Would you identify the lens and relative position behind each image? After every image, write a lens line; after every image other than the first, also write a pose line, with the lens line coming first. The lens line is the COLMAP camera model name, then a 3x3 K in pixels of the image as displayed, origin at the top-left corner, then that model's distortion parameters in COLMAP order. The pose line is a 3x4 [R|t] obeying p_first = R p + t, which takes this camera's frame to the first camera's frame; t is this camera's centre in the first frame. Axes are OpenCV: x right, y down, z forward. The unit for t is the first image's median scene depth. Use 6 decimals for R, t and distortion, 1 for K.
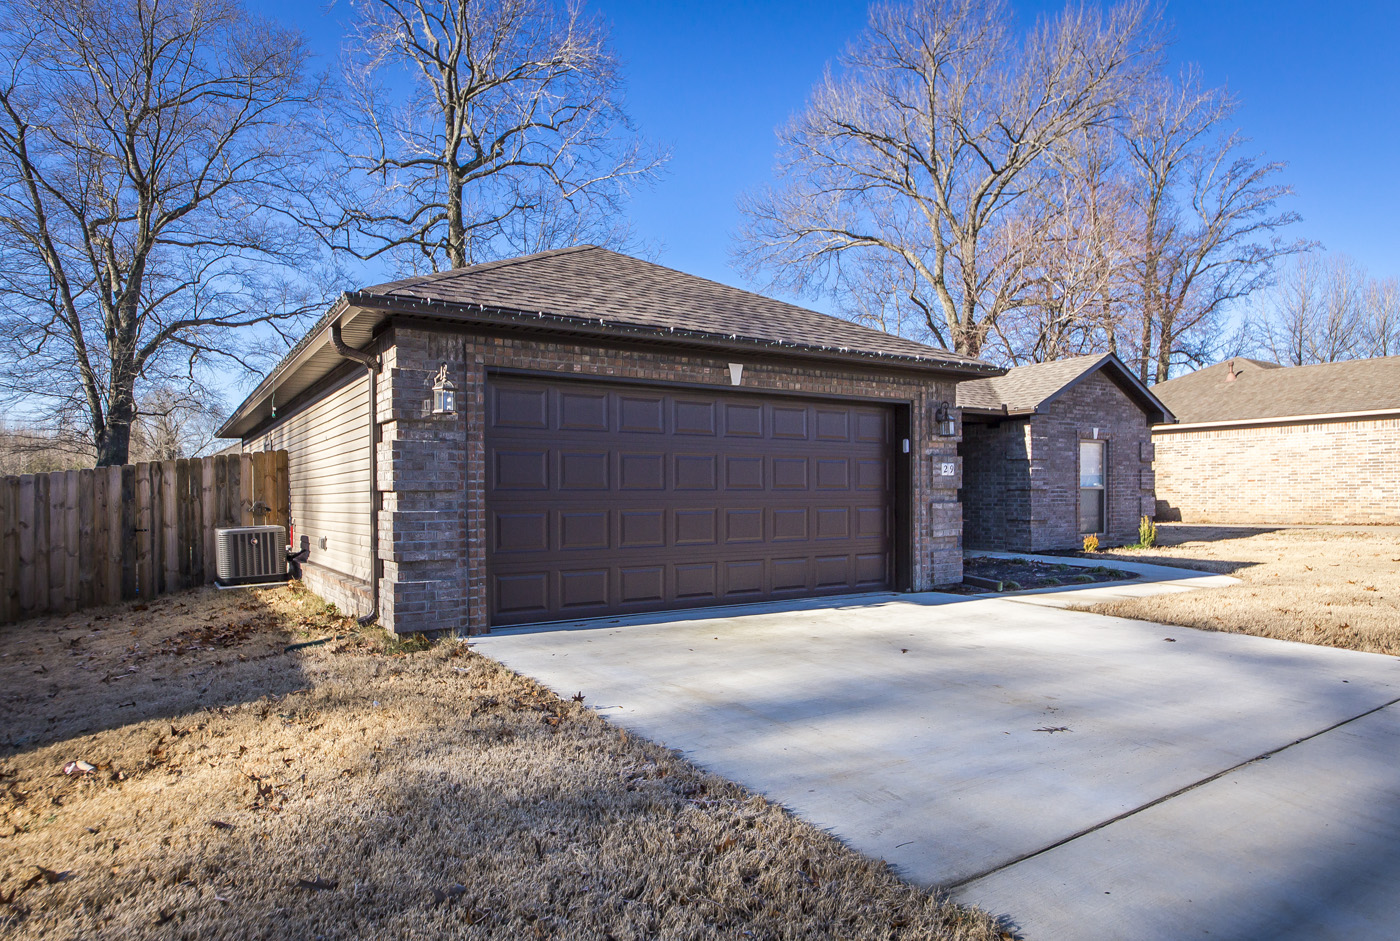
lens RADIAL K [[854.7, 0, 700.4], [0, 854.7, 502.5], [0, 0, 1]] dist [0.000490, 0.000039]
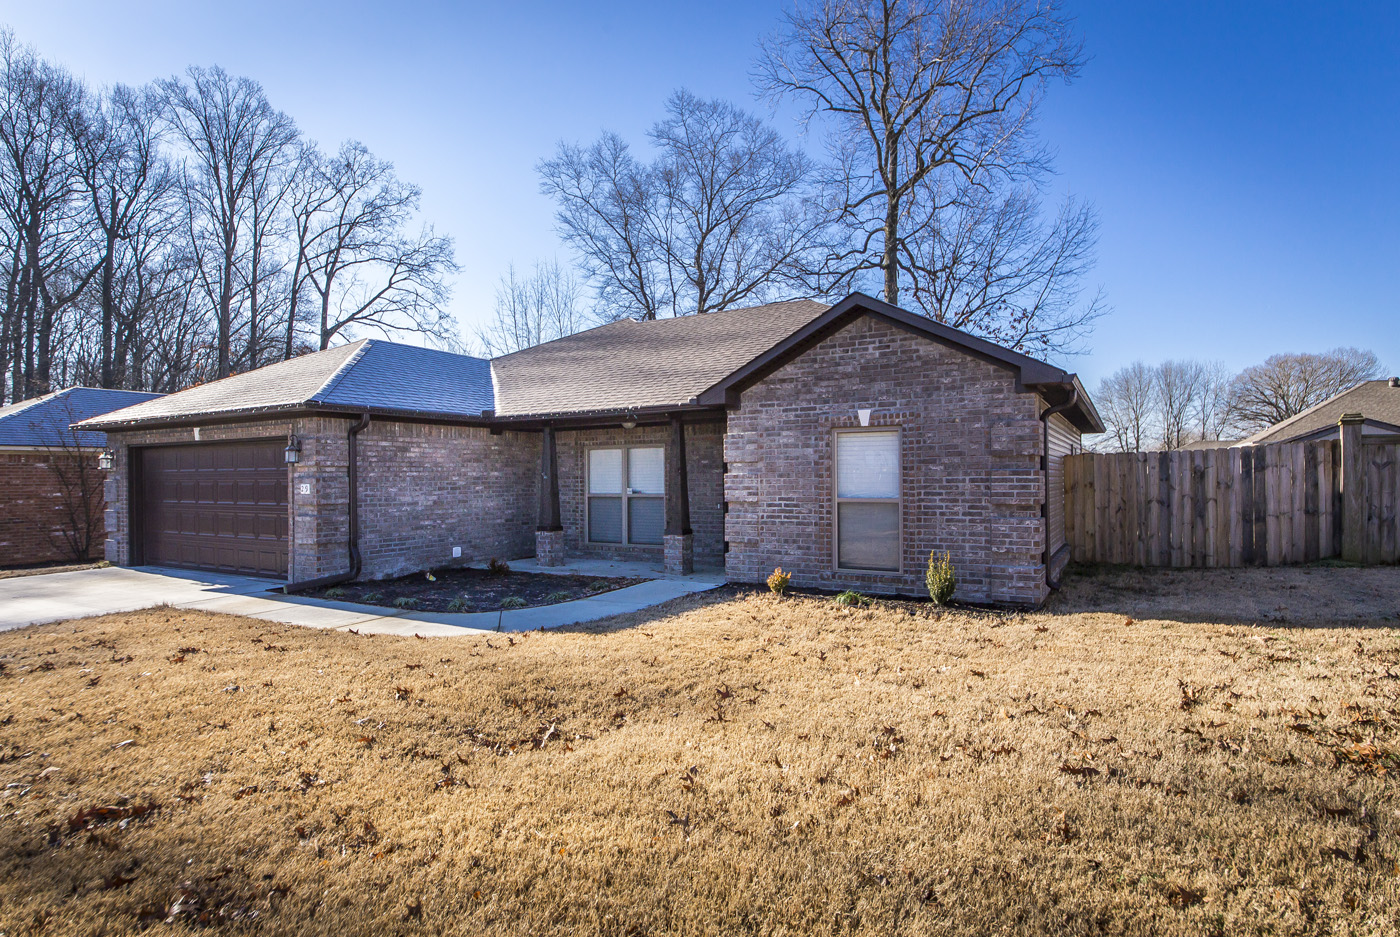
lens RADIAL K [[751.9, 0, 700.0], [0, 751.9, 468.5], [0, 0, 1]] dist [0.001615, -0.000156]
pose [[0.446321, -0.008389, -0.894834, 0.969301], [-0.002276, 0.999942, -0.010509, -0.037406], [0.894870, 0.006727, 0.446276, 0.663420]]
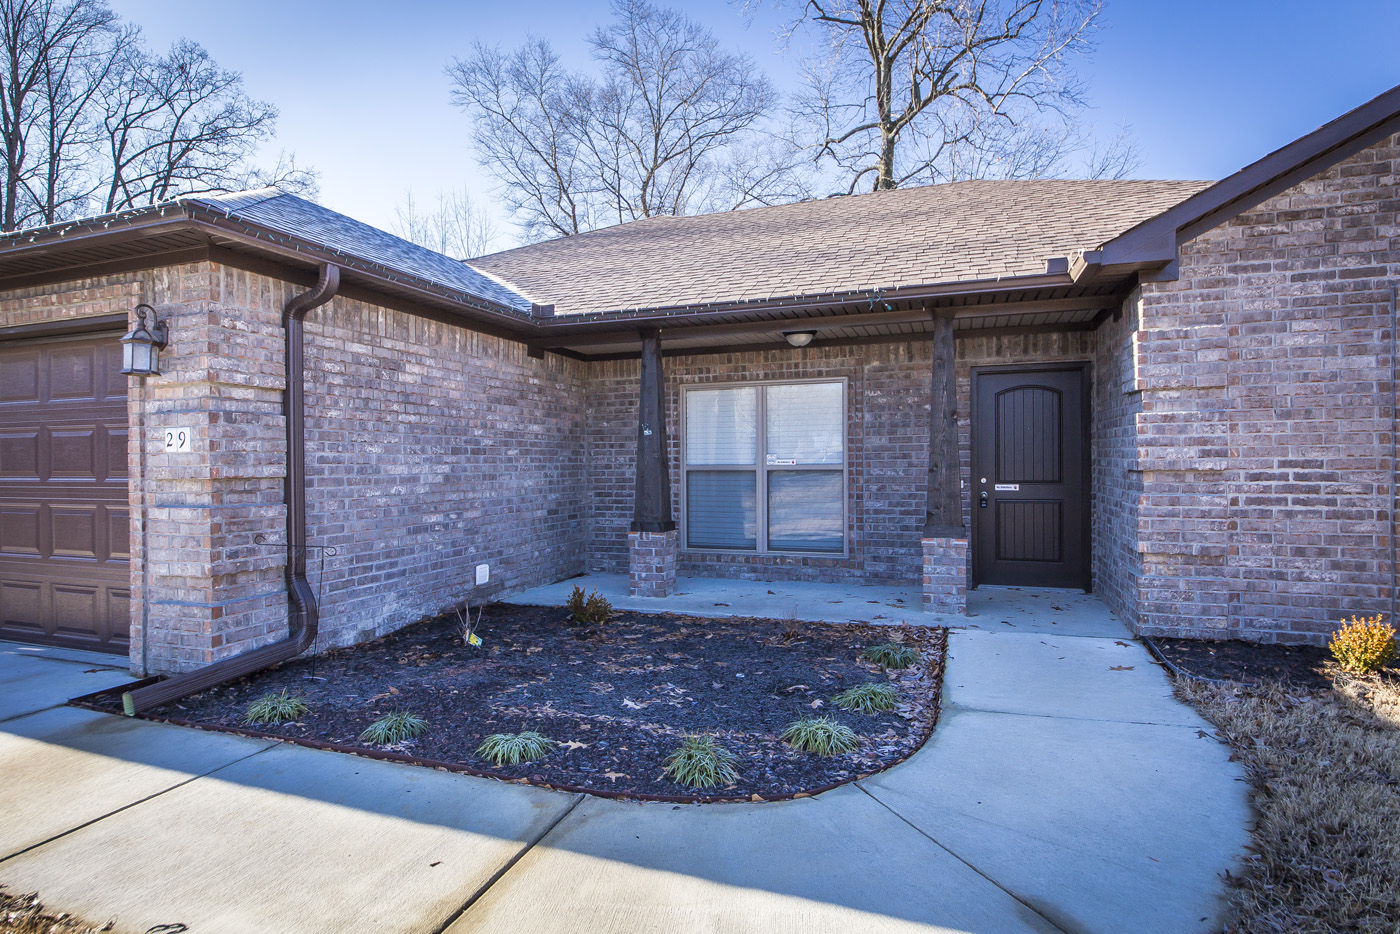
lens RADIAL K [[756.3, 0, 700.0], [0, 756.3, 467.0], [0, 0, 1]] dist [-0.006646, 0.001319]
pose [[0.594269, 0.006015, -0.804244, 0.529106], [-0.004402, 0.999981, 0.004226, -0.017156], [0.804254, 0.001029, 0.594285, 0.637017]]
